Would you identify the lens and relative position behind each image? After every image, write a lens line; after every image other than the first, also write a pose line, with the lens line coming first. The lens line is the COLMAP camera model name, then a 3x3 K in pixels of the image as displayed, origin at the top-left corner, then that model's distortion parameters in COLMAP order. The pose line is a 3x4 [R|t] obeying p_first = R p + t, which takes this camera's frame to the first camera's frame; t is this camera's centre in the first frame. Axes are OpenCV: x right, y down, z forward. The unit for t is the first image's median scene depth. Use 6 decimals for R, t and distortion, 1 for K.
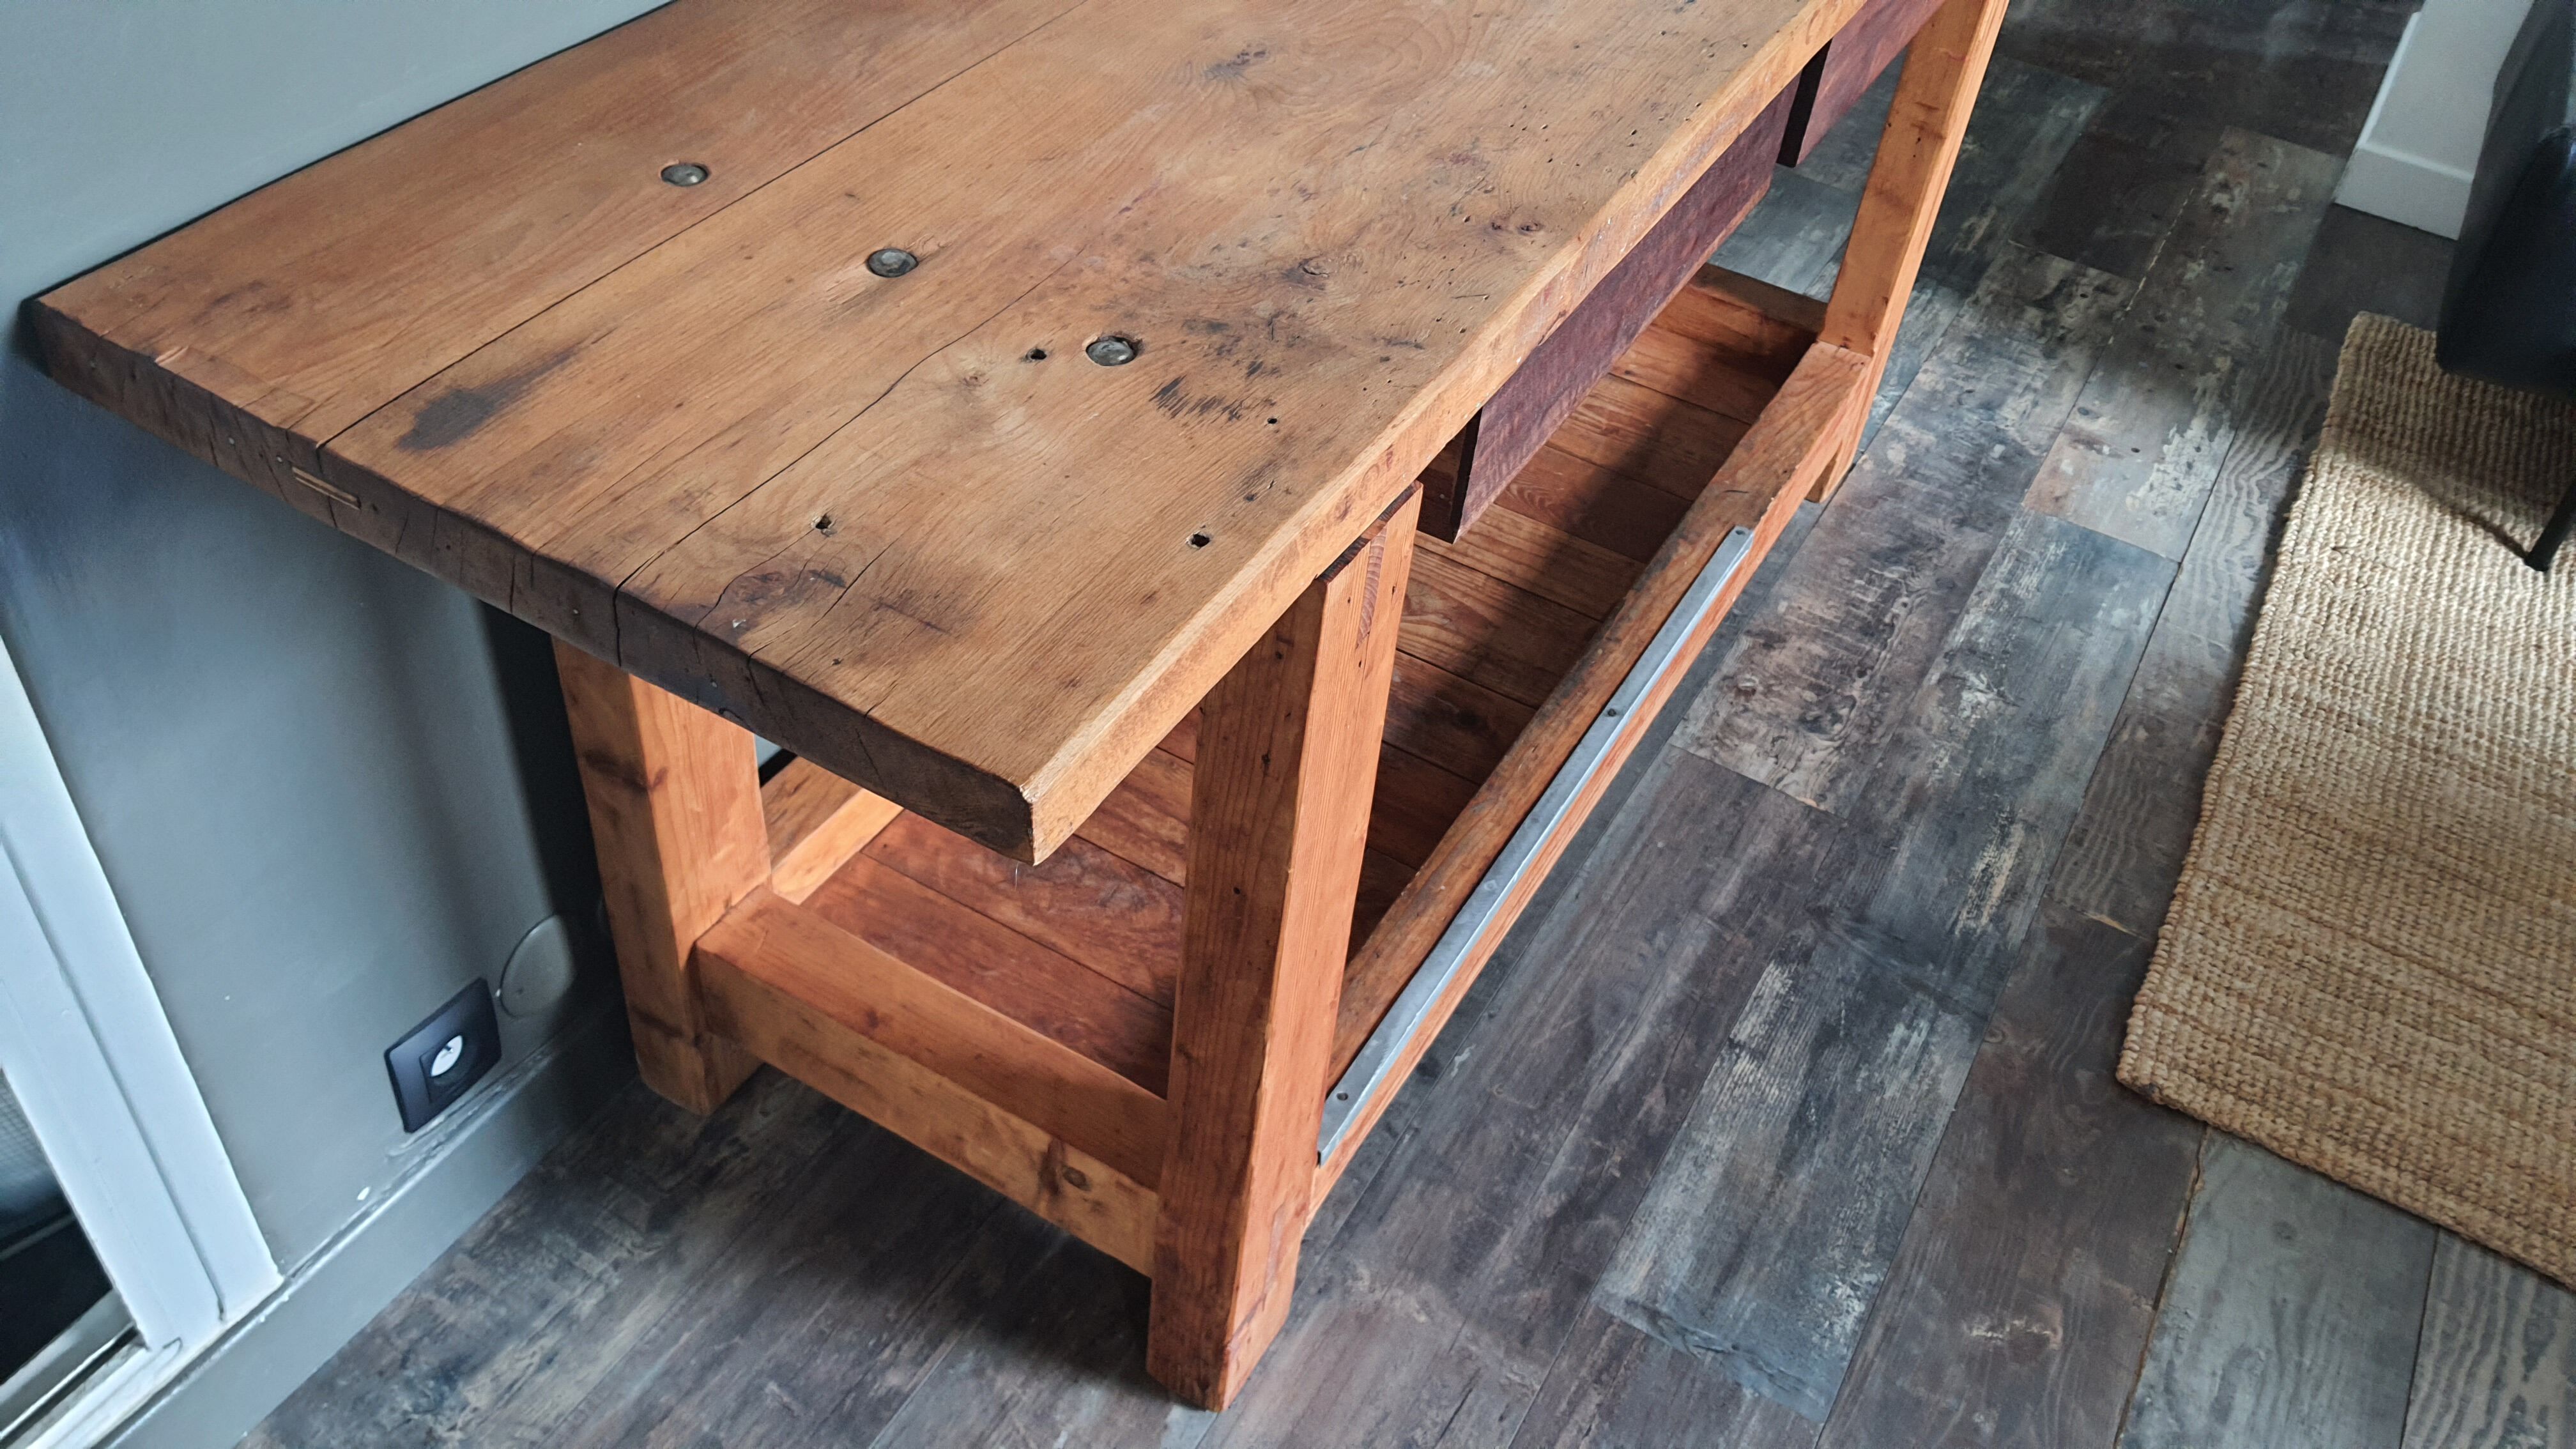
lens RADIAL K [[2054.1, 0, 1265.4], [0, 2054.1, 735.1], [0, 0, 1]] dist [0.032904, -0.078920]
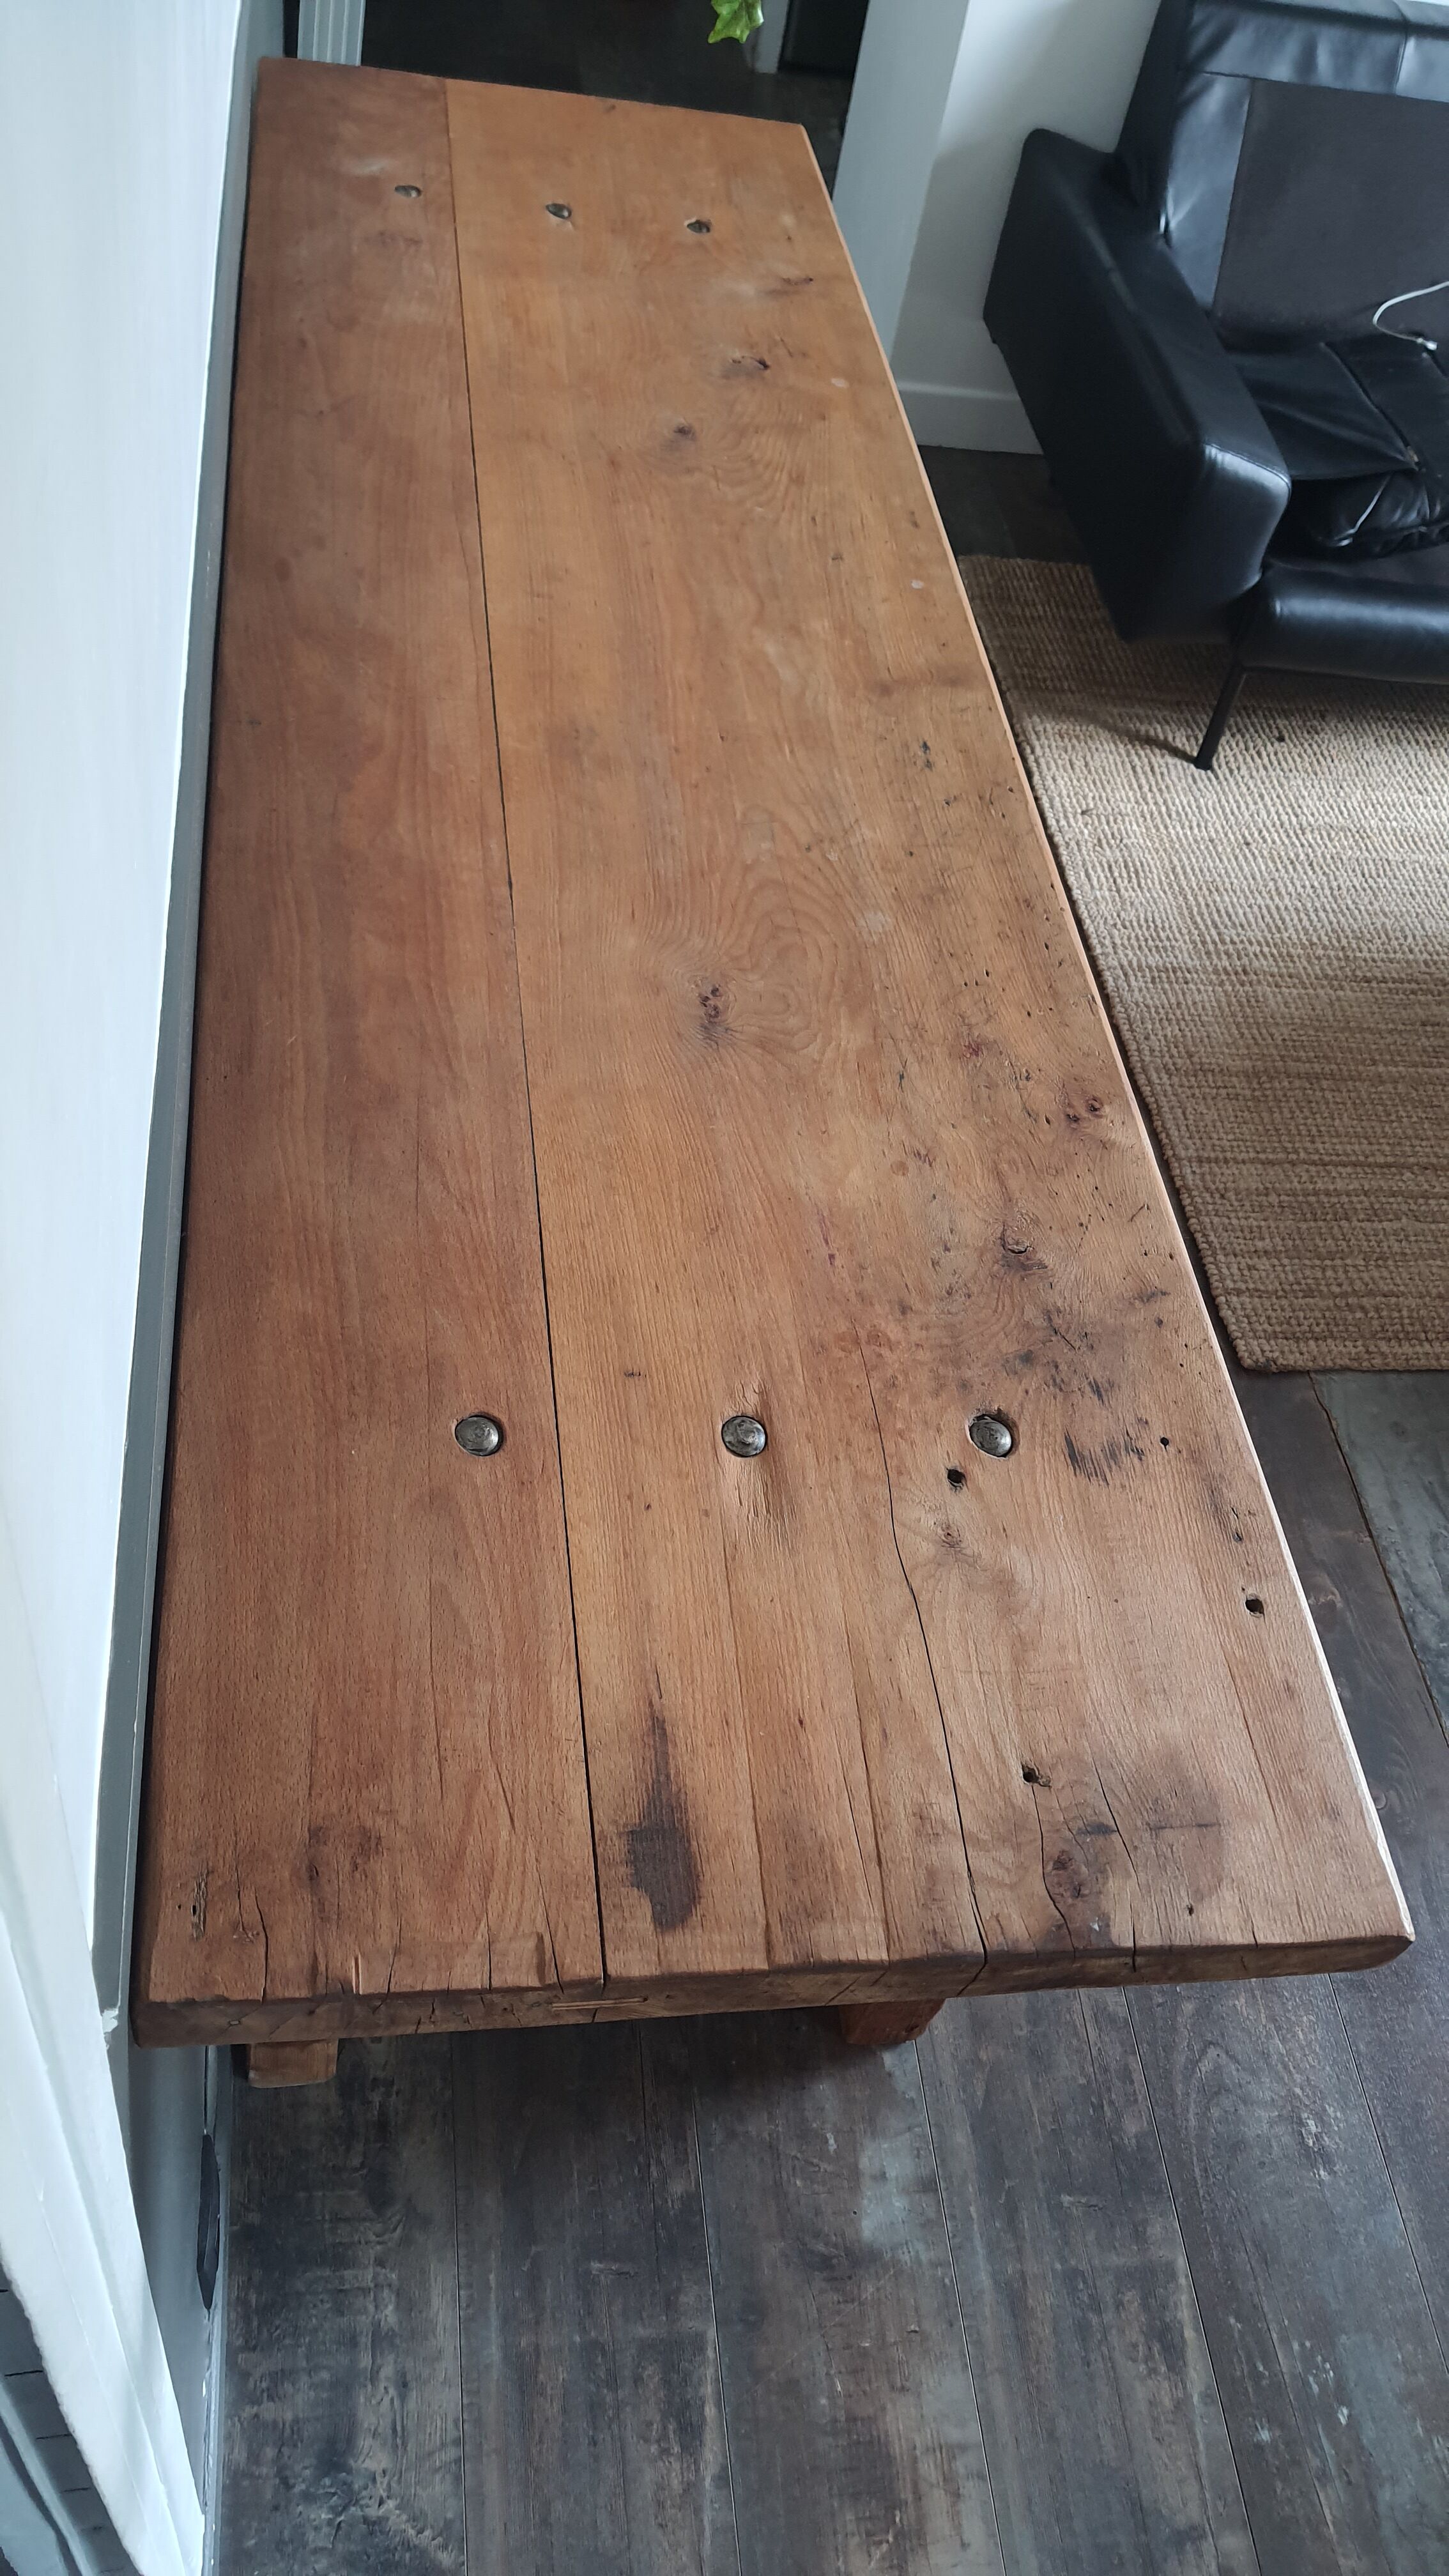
lens RADIAL K [[2054.1, 0, 710.8], [0, 2054.1, 1285.1], [0, 0, 1]] dist [0.032904, -0.078920]
pose [[0.800090, -0.433803, 0.414332, -0.408615], [0.335406, 0.896142, 0.290573, -0.418977], [-0.497352, -0.093515, 0.862494, 0.104744]]
